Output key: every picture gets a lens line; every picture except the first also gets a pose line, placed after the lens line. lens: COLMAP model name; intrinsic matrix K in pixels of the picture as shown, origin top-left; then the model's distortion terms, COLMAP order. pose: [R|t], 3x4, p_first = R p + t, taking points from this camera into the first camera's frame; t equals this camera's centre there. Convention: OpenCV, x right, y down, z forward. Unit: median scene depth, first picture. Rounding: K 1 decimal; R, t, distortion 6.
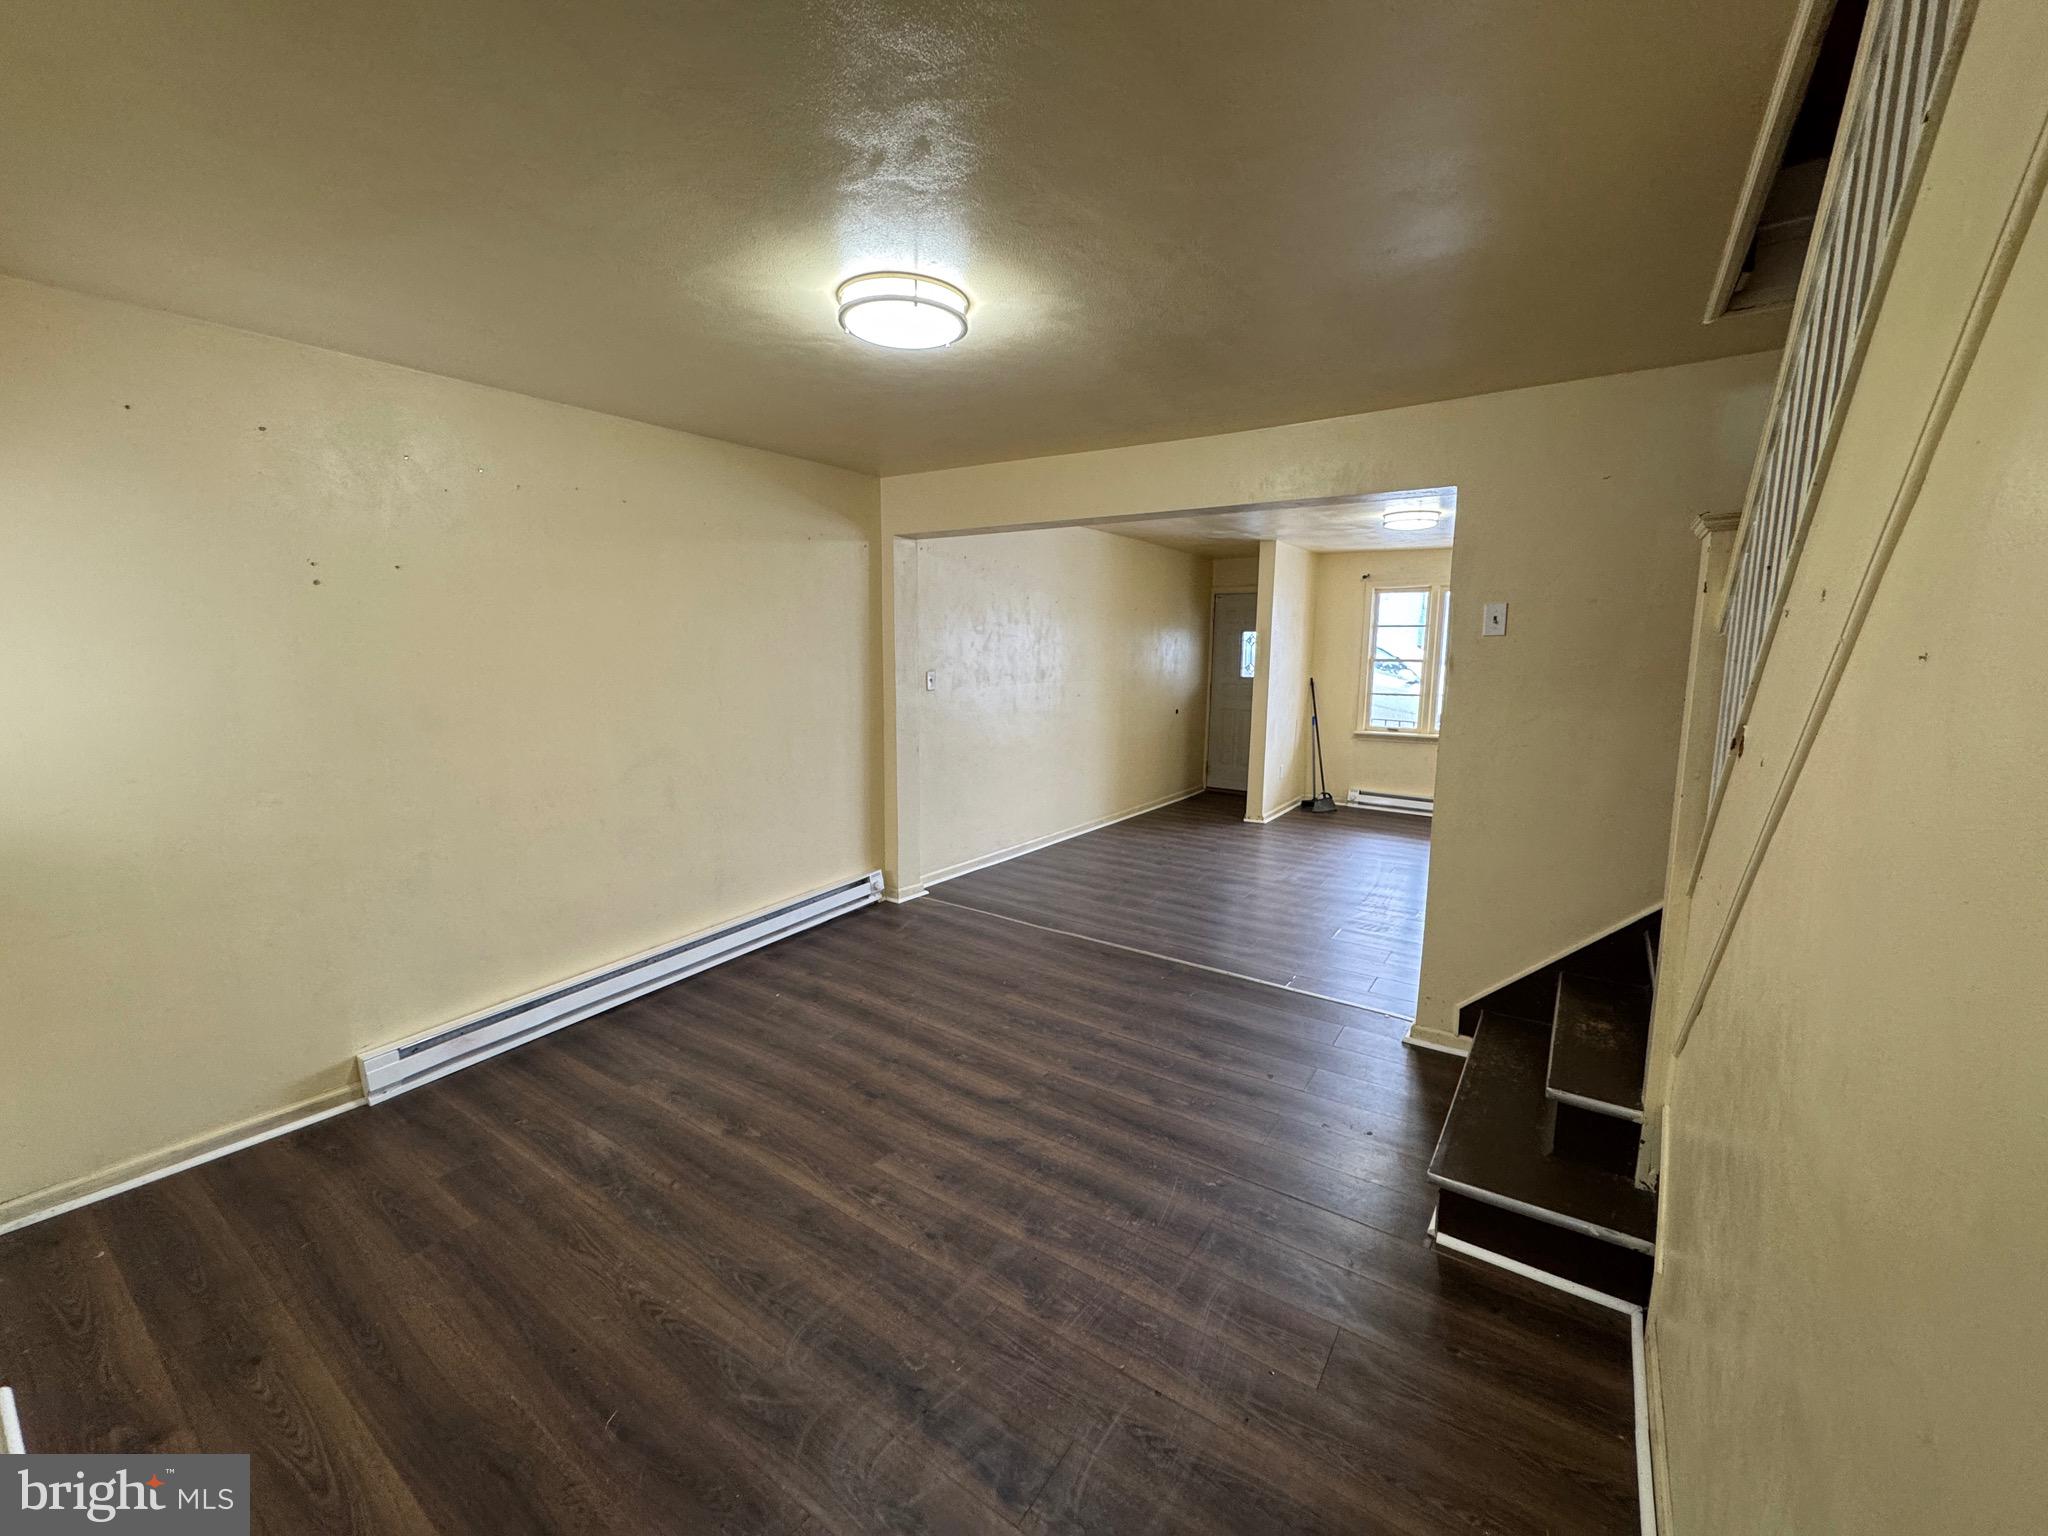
lens RADIAL K [[815.8, 0, 1026.5], [0, 815.8, 767.2], [0, 0, 1]] dist [0.000024, -0.000001]
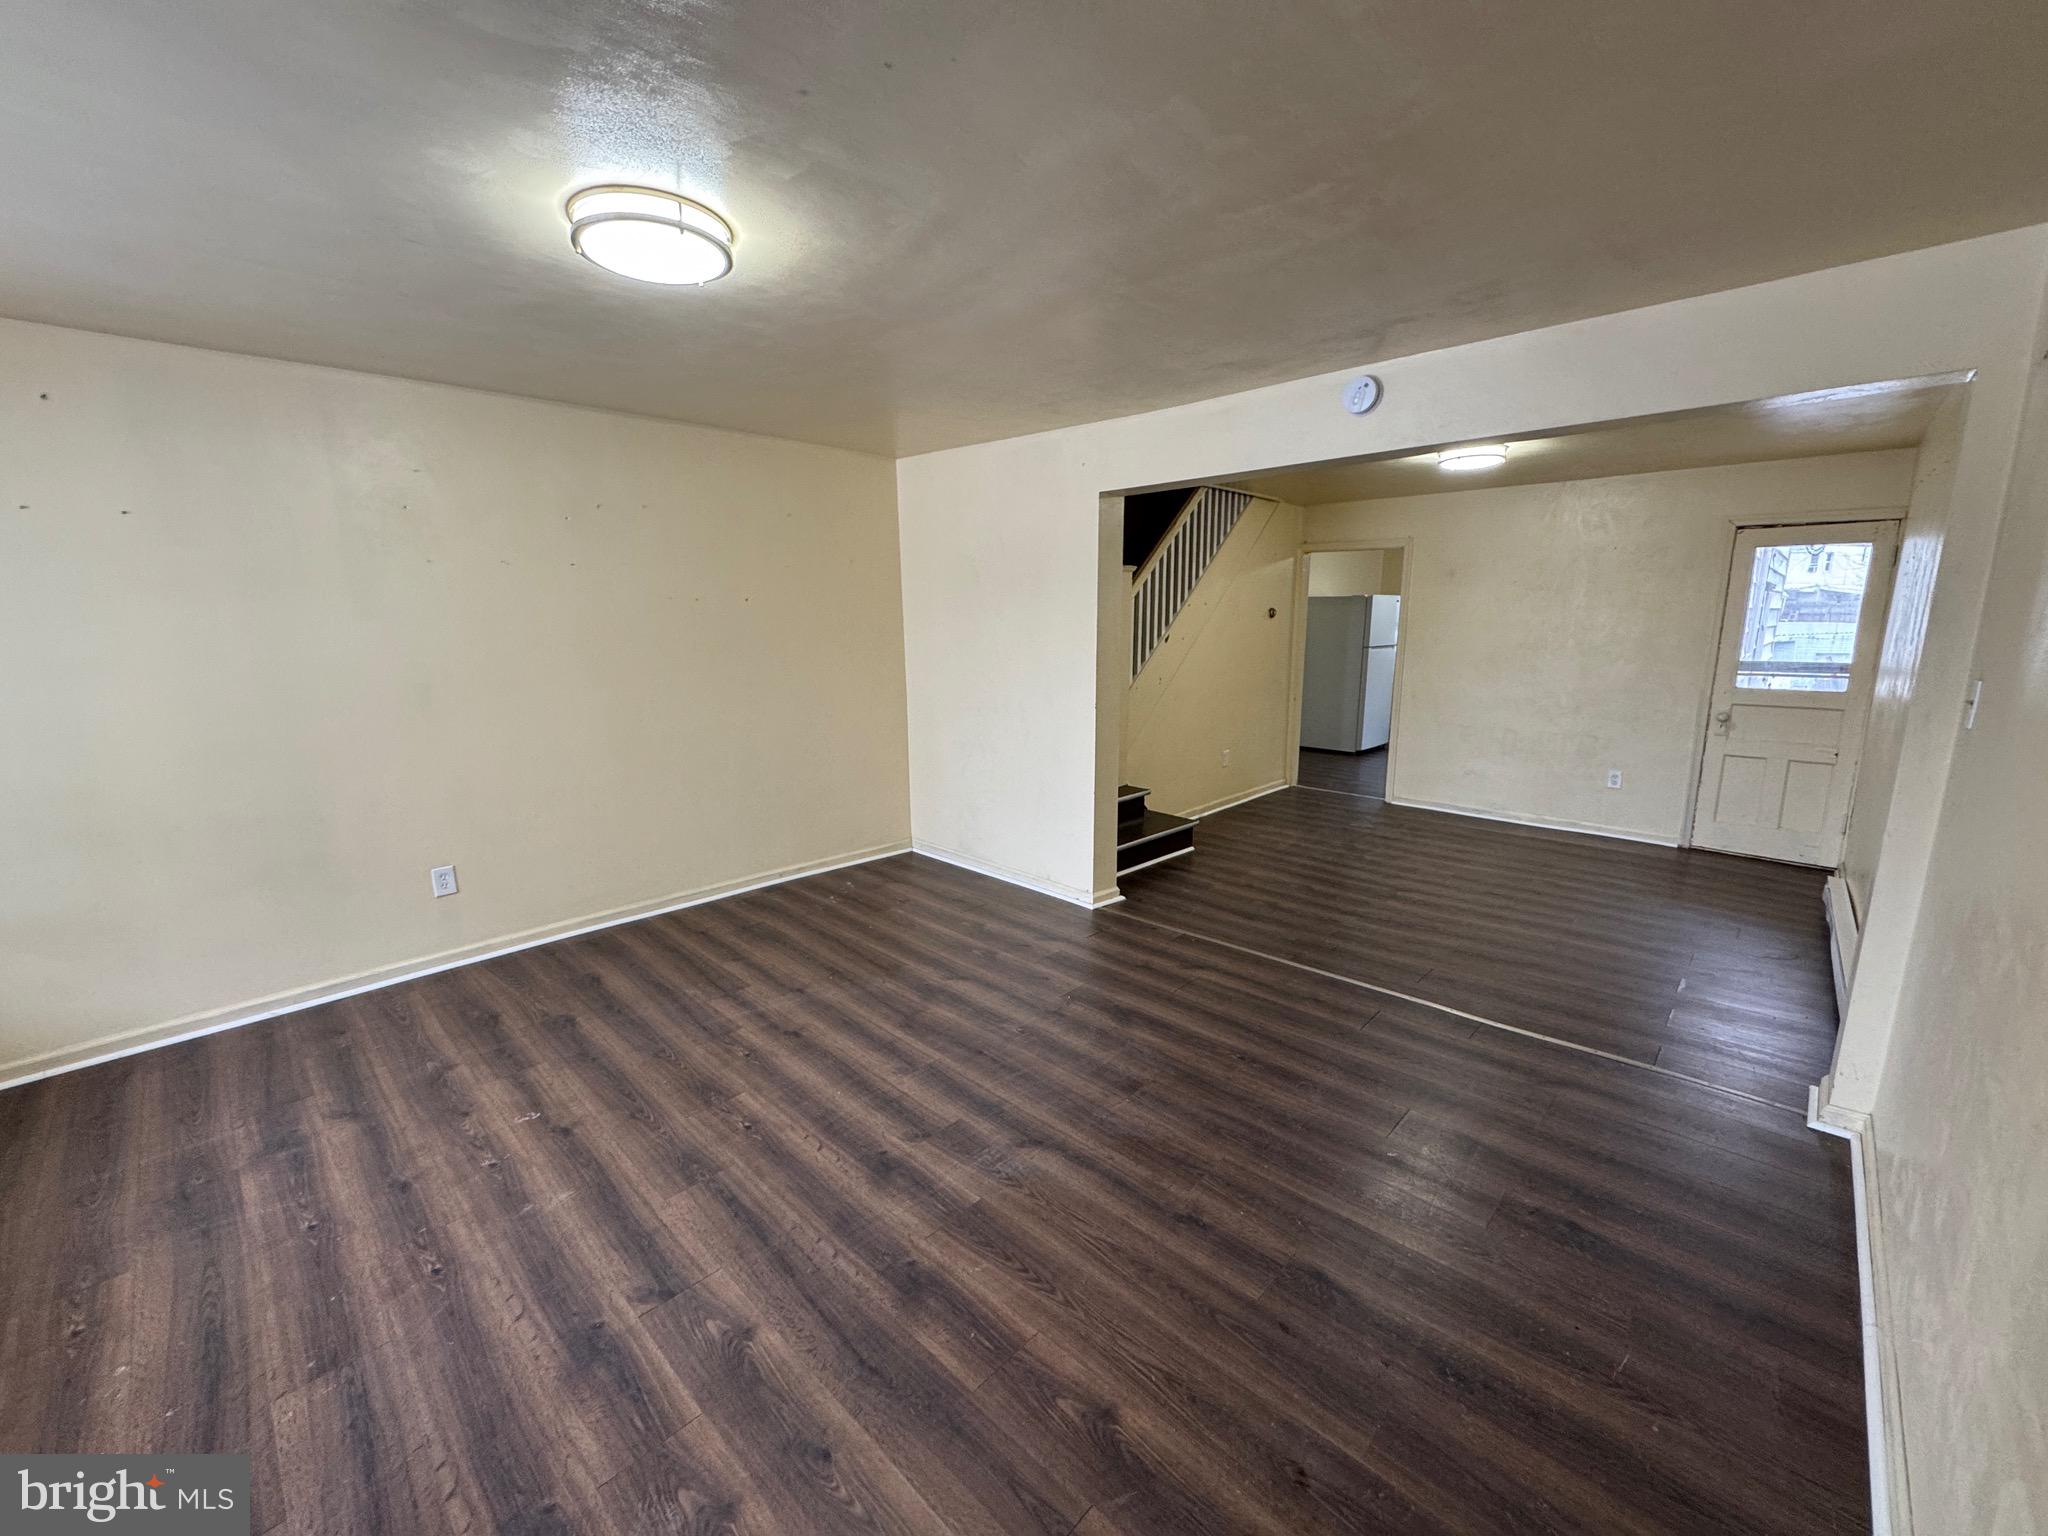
lens RADIAL K [[815.8, 0, 1026.5], [0, 815.8, 767.2], [0, 0, 1]] dist [0.000024, -0.000001]
pose [[-0.987996, -0.025004, 0.152445, 0.558686], [0.026499, 0.944758, 0.326696, -0.443952], [-0.152192, 0.326814, -0.932754, 2.977500]]
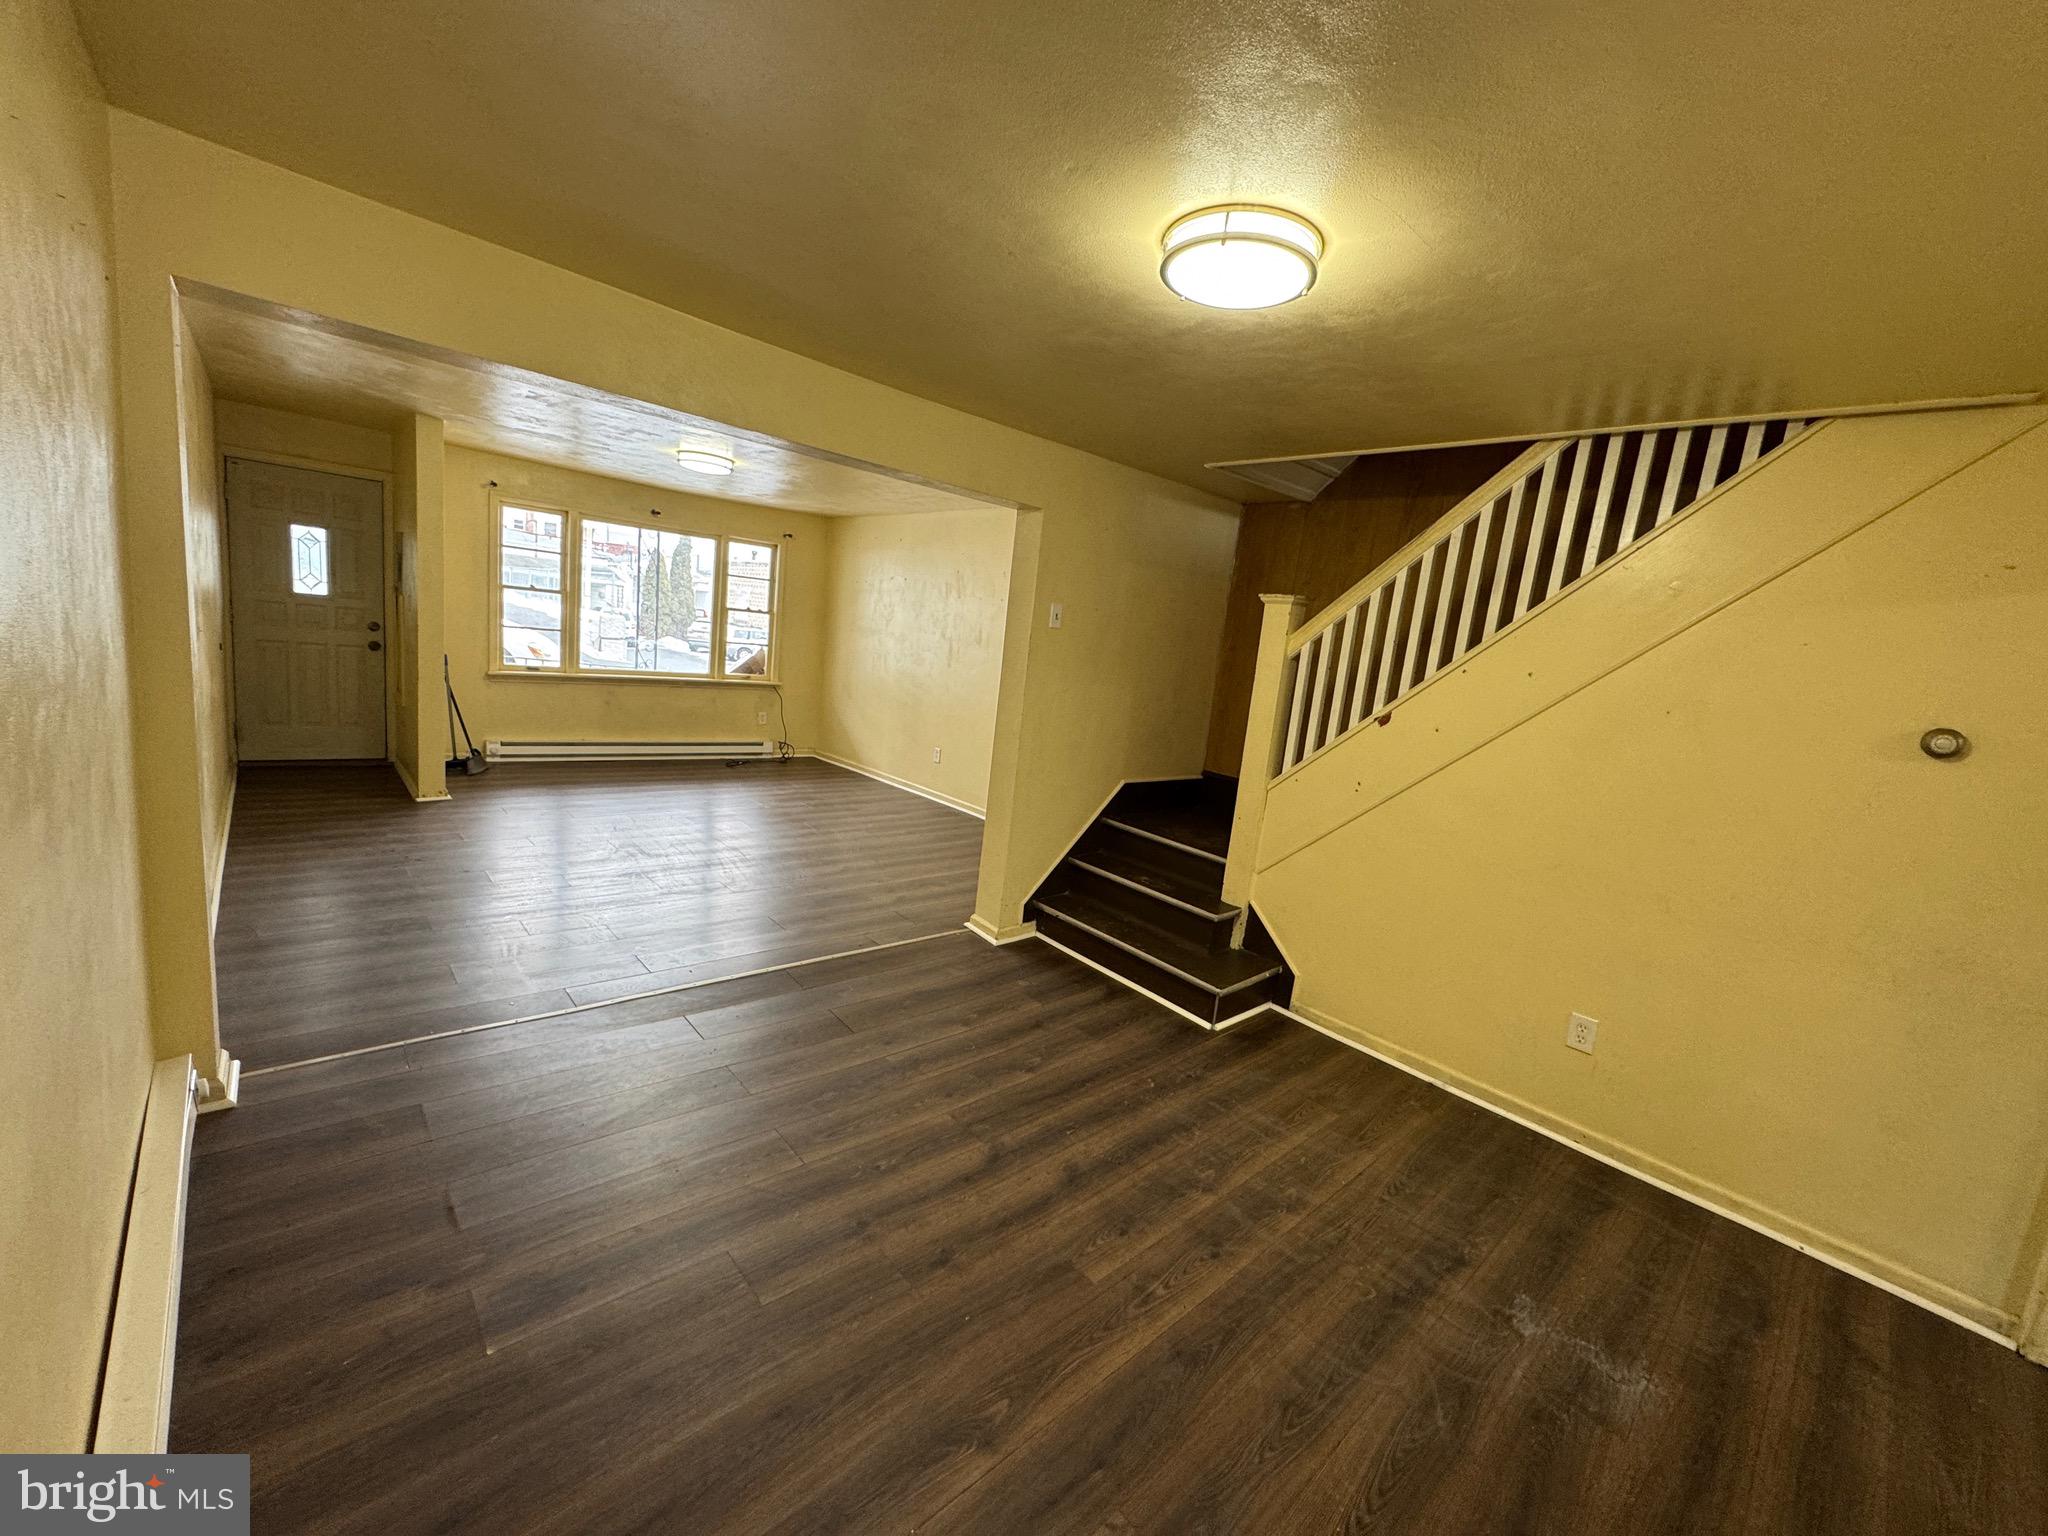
lens RADIAL K [[821.4, 0, 1016.0], [0, 821.4, 759.5], [0, 0, 1]] dist [-0.000575, -0.000198]
pose [[0.223812, -0.135880, 0.965114, -0.946431], [0.032628, 0.990723, 0.131919, -0.151551], [-0.974086, 0.001965, 0.226169, 0.898116]]
